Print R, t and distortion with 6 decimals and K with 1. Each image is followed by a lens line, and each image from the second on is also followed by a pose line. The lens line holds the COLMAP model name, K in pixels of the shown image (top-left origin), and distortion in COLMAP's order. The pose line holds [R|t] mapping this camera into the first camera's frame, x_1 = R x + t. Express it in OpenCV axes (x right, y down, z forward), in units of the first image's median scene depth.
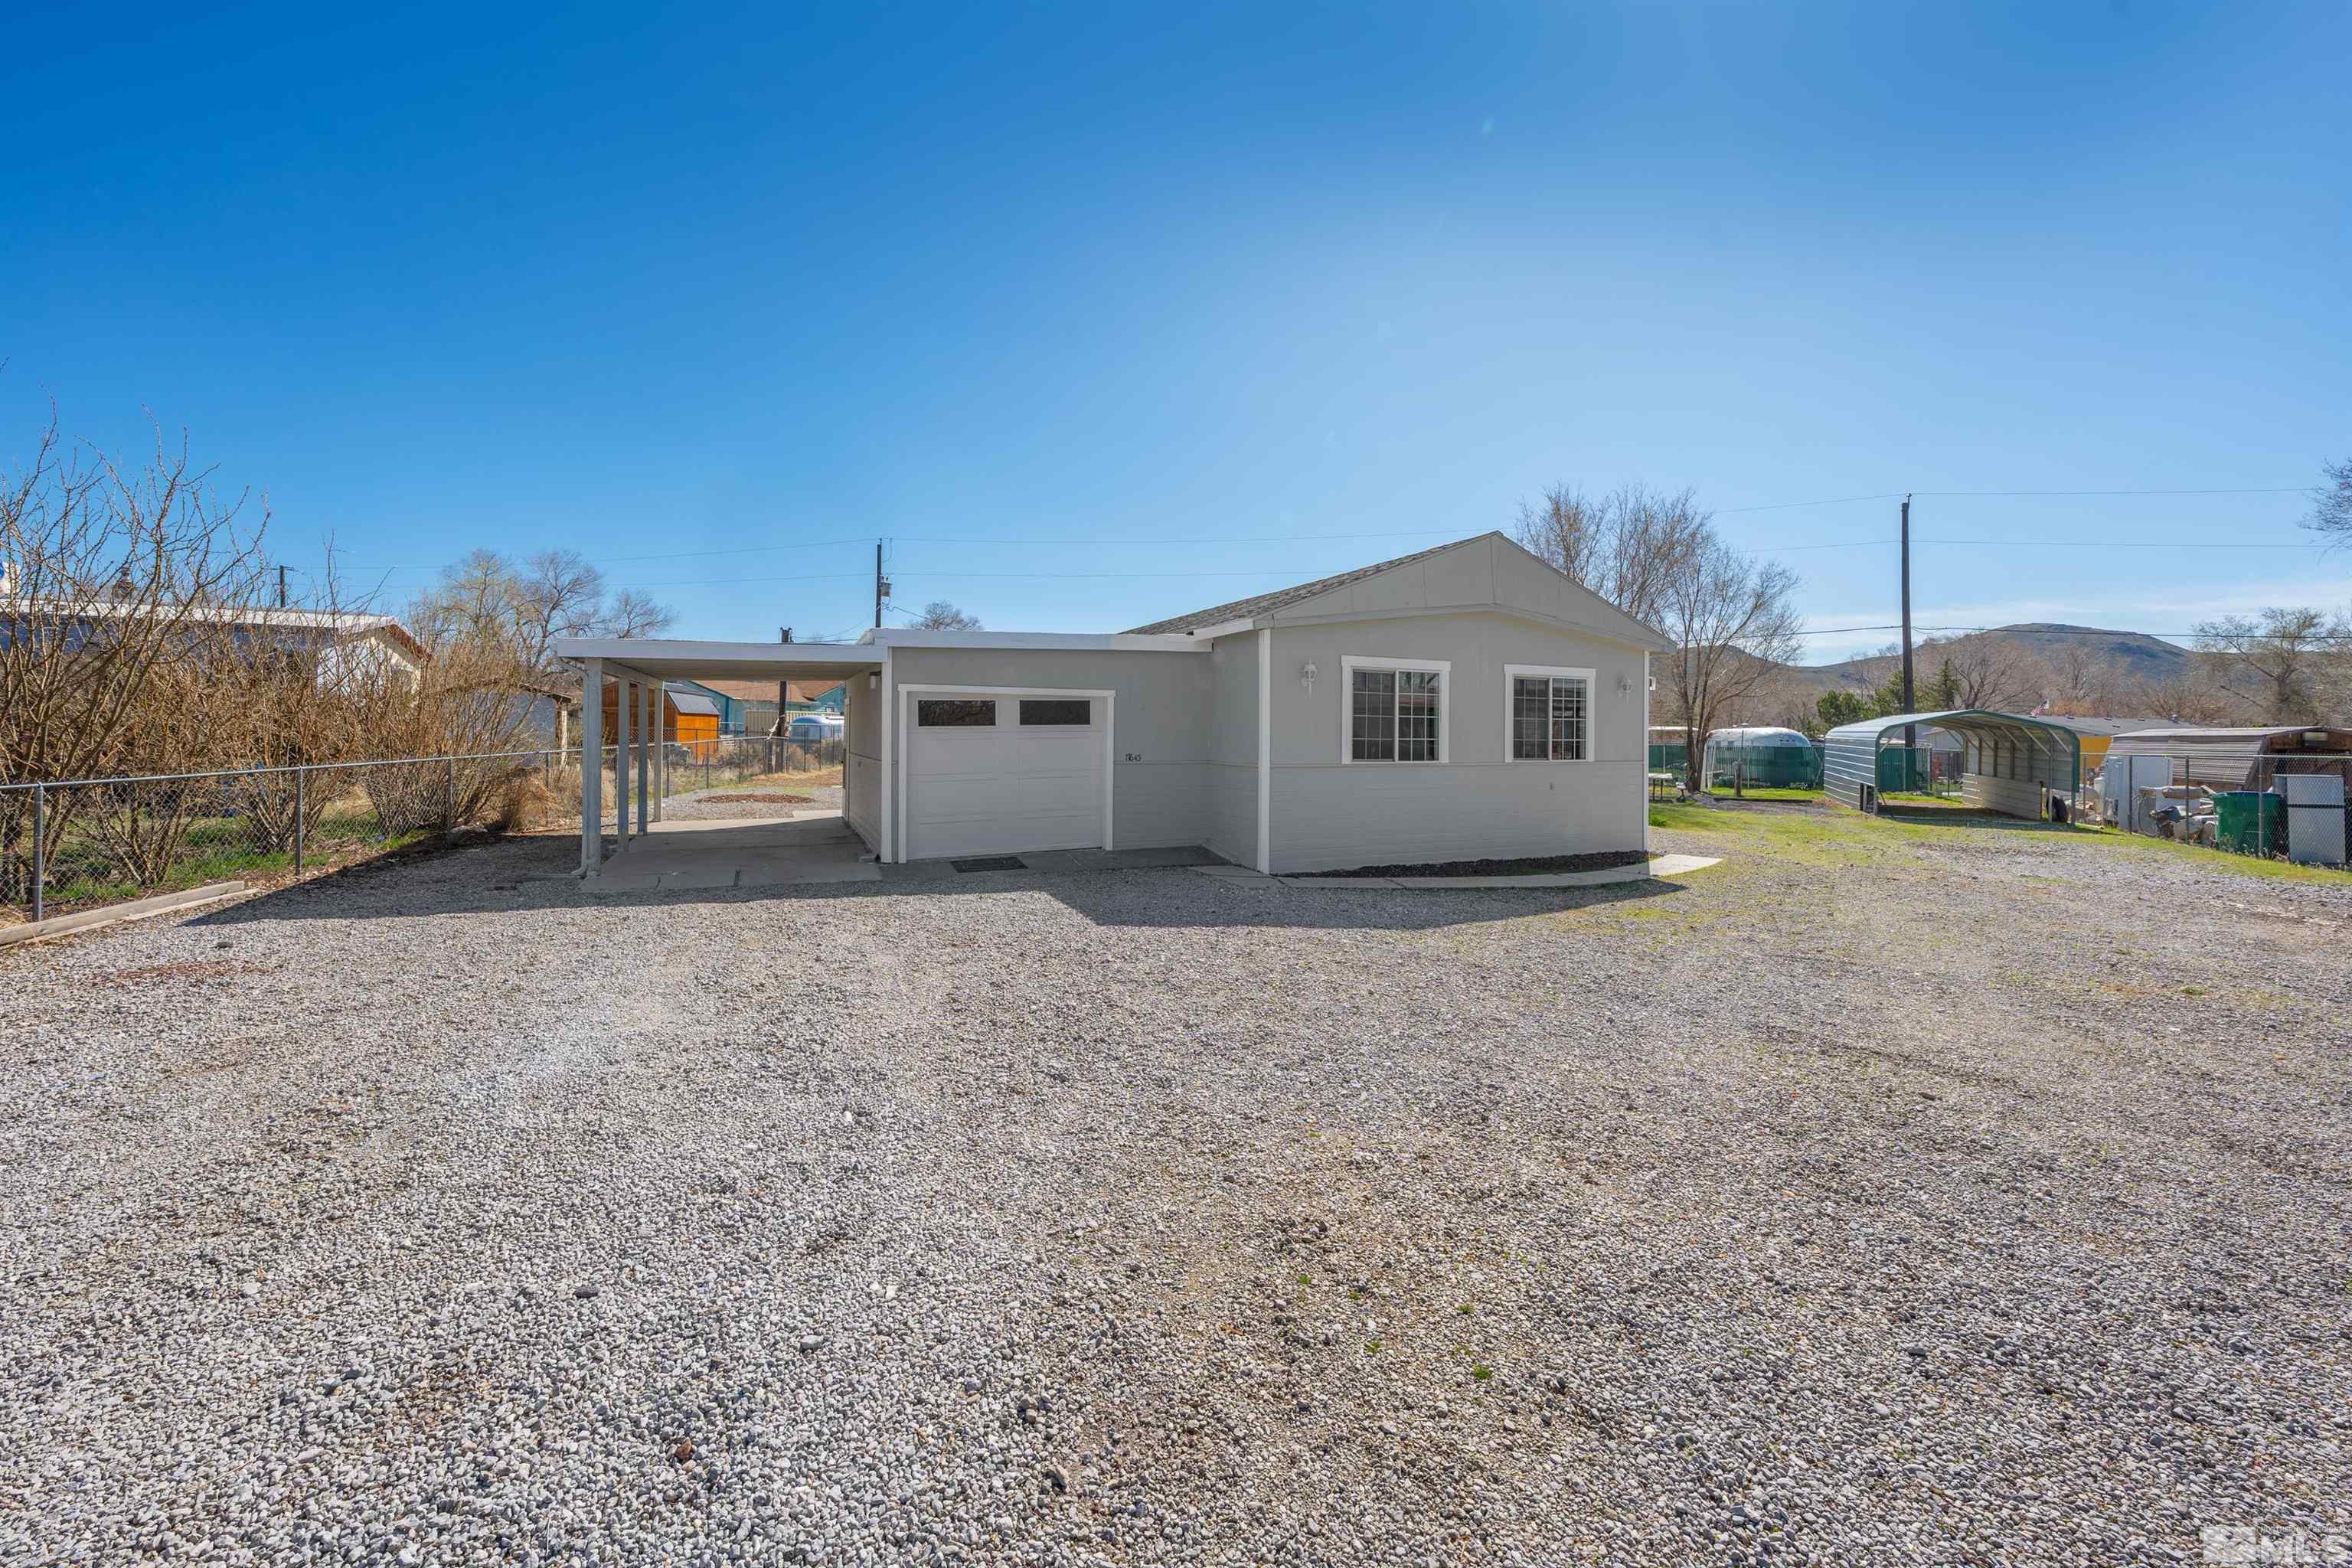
lens RADIAL K [[904.7, 0, 1175.4], [0, 904.7, 730.6], [0, 0, 1]] dist [-0.000352, -0.000063]
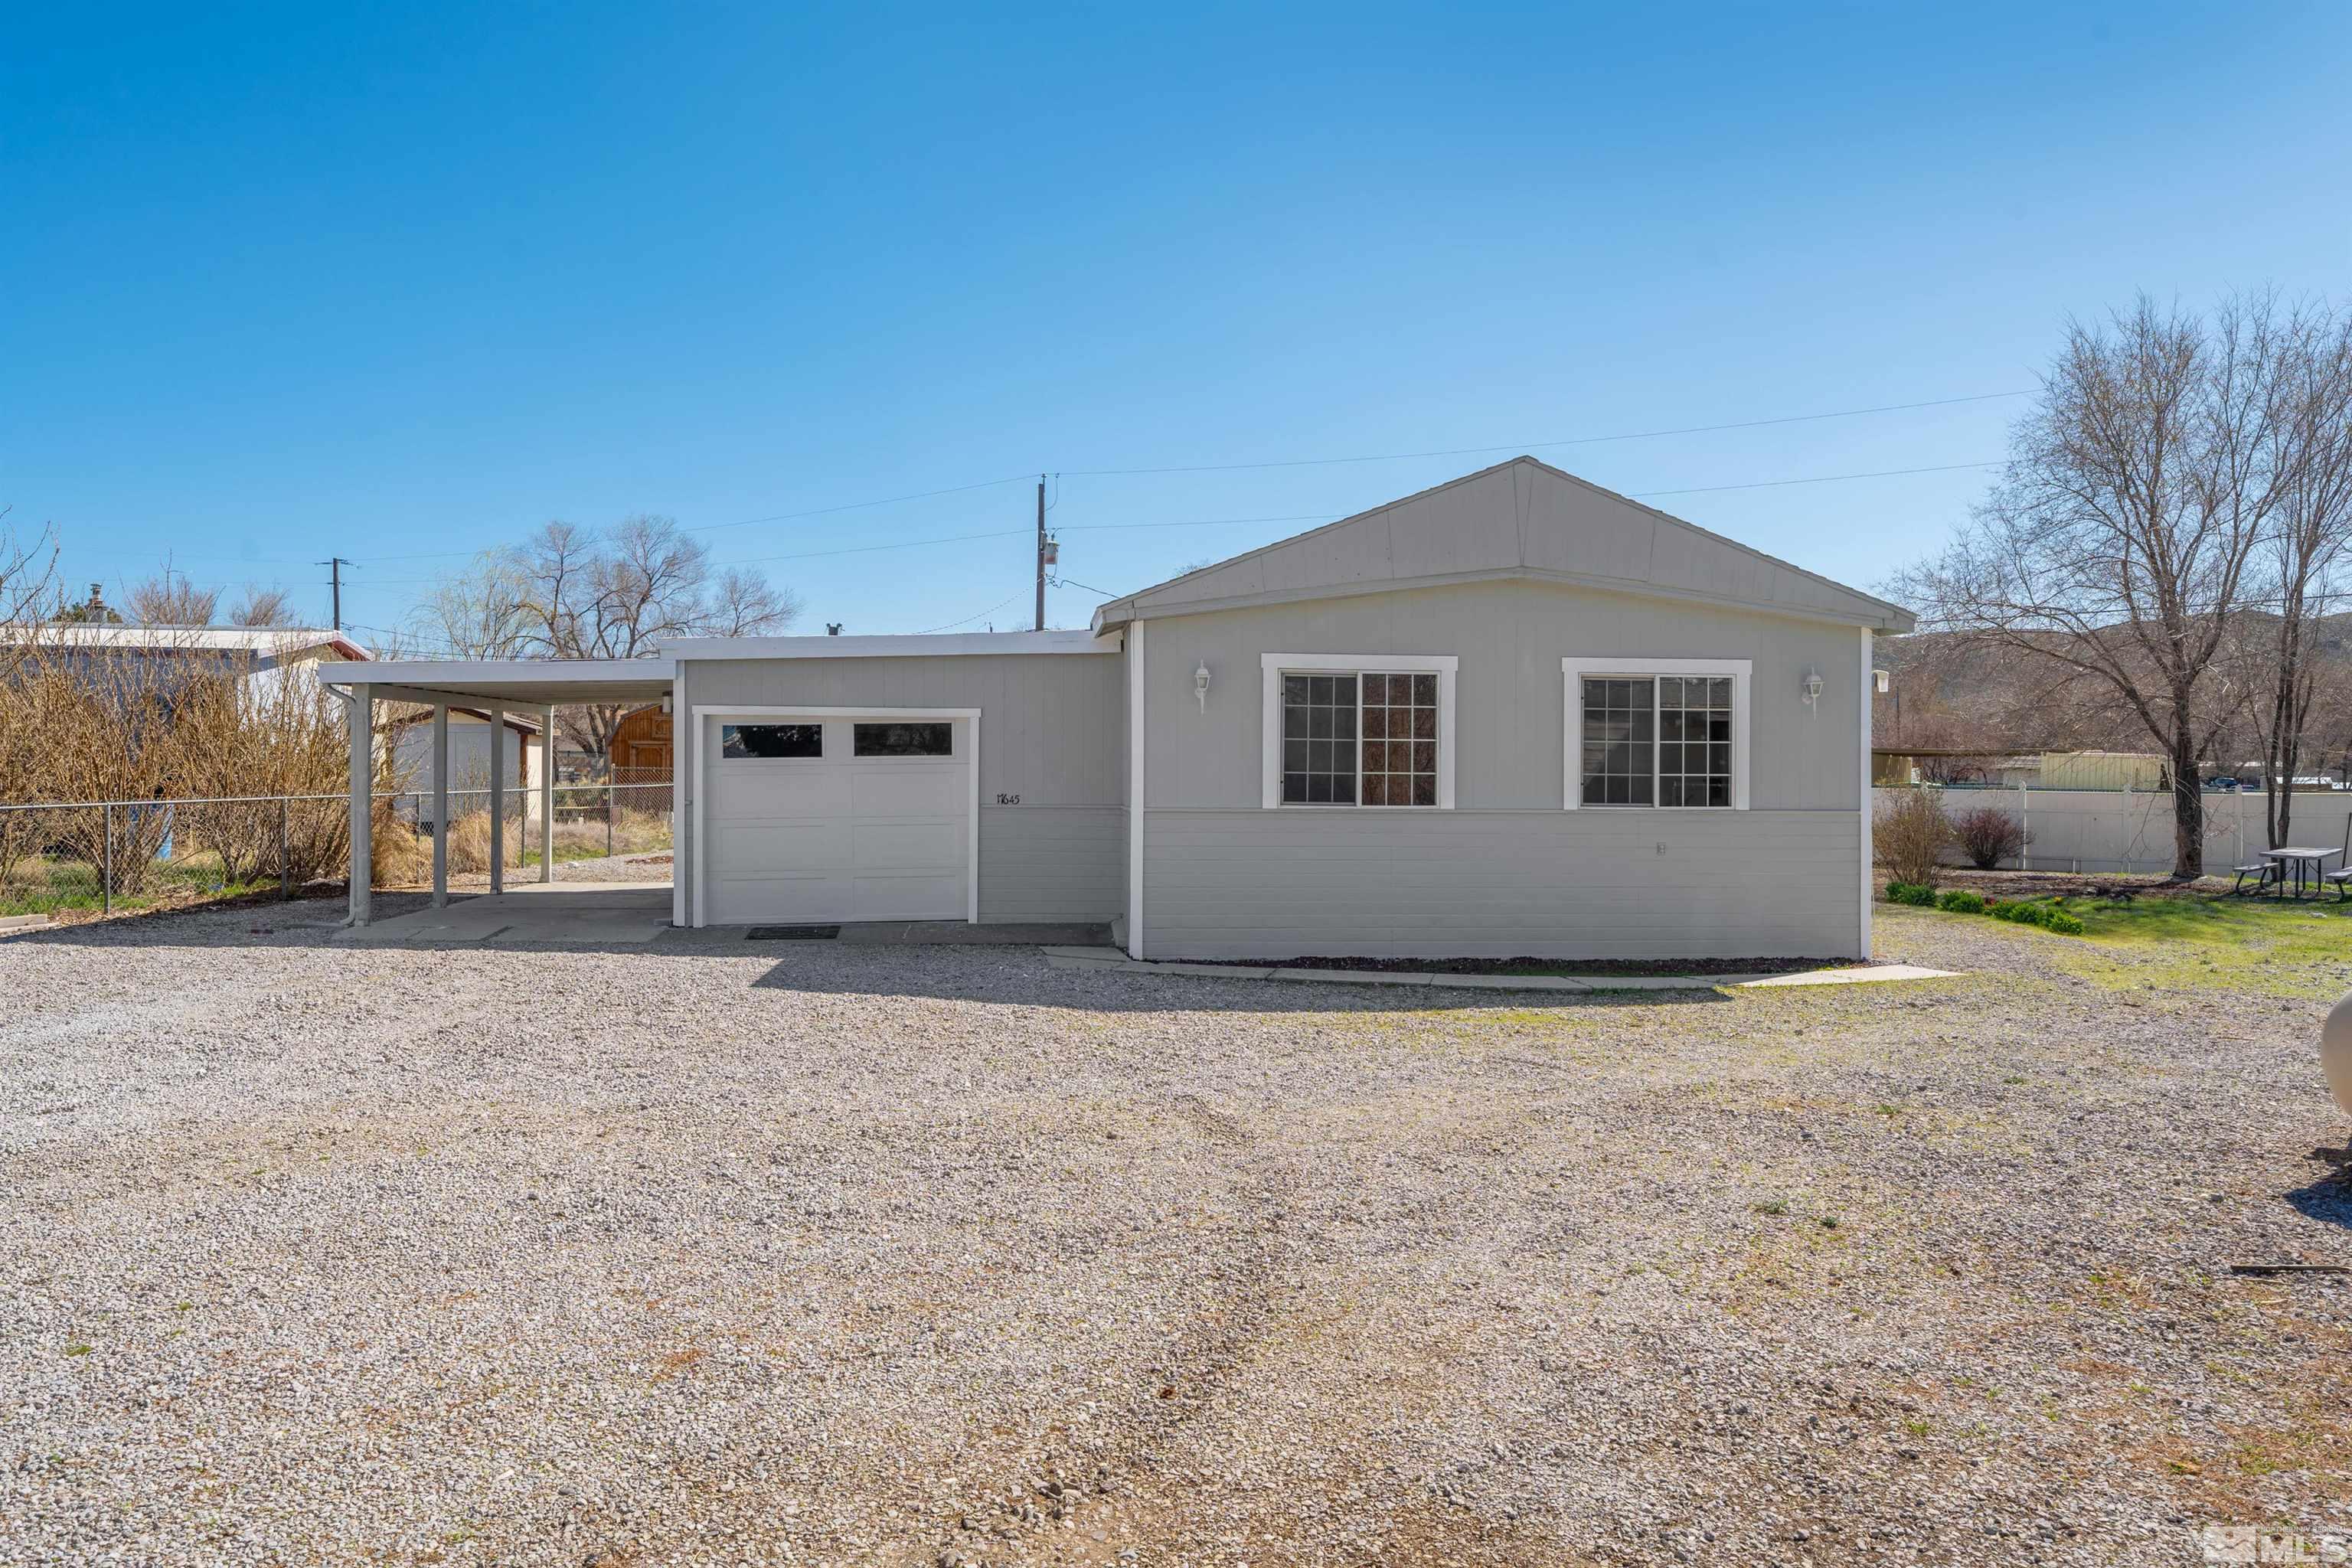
lens RADIAL K [[1620.4, 0, 1175.1], [0, 1620.4, 788.0], [0, 0, 1]] dist [0.002178, -0.000721]
pose [[0.944051, -0.000681, -0.329798, 0.512700], [0.002704, 0.999980, 0.005674, 0.013359], [0.329787, -0.006248, 0.944035, -0.199659]]
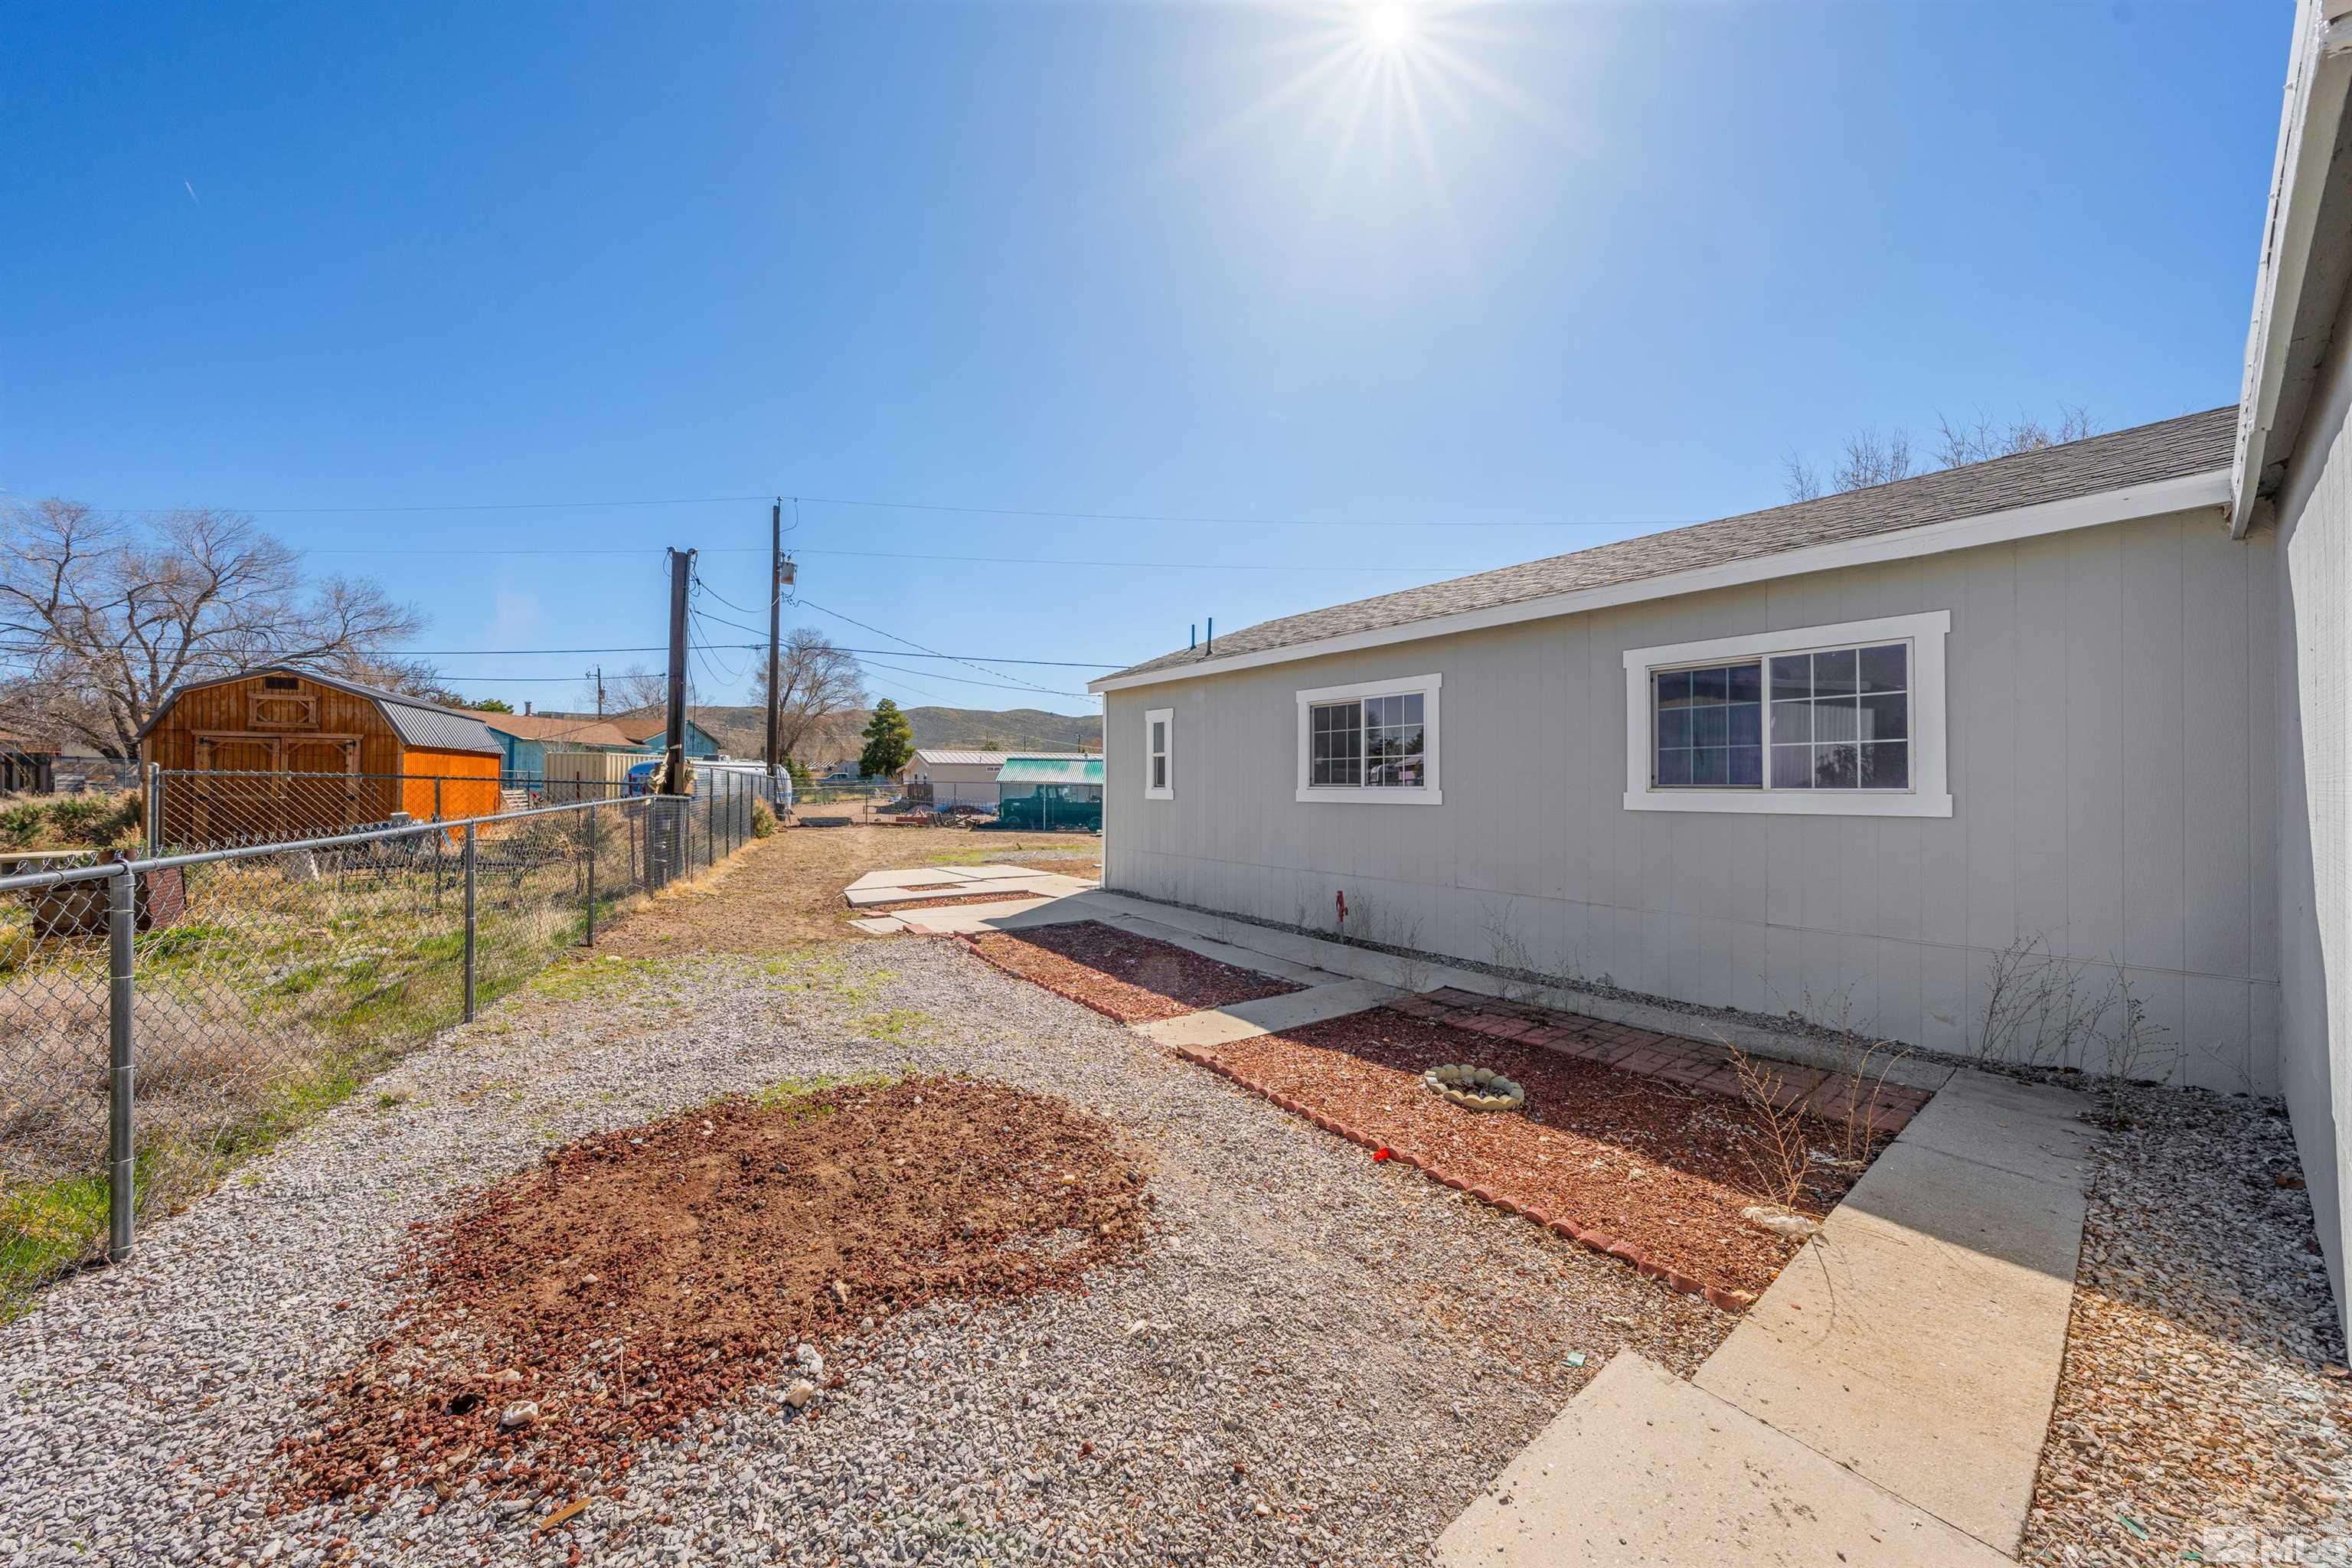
lens RADIAL K [[804.2, 0, 1183.7], [0, 804.2, 778.2], [0, 0, 1]] dist [-0.002099, -0.000067]
pose [[0.971352, -0.004962, 0.237594, -0.637295], [0.005821, 0.999979, -0.002917, 0.005146], [-0.237574, 0.004217, 0.971360, 1.250919]]
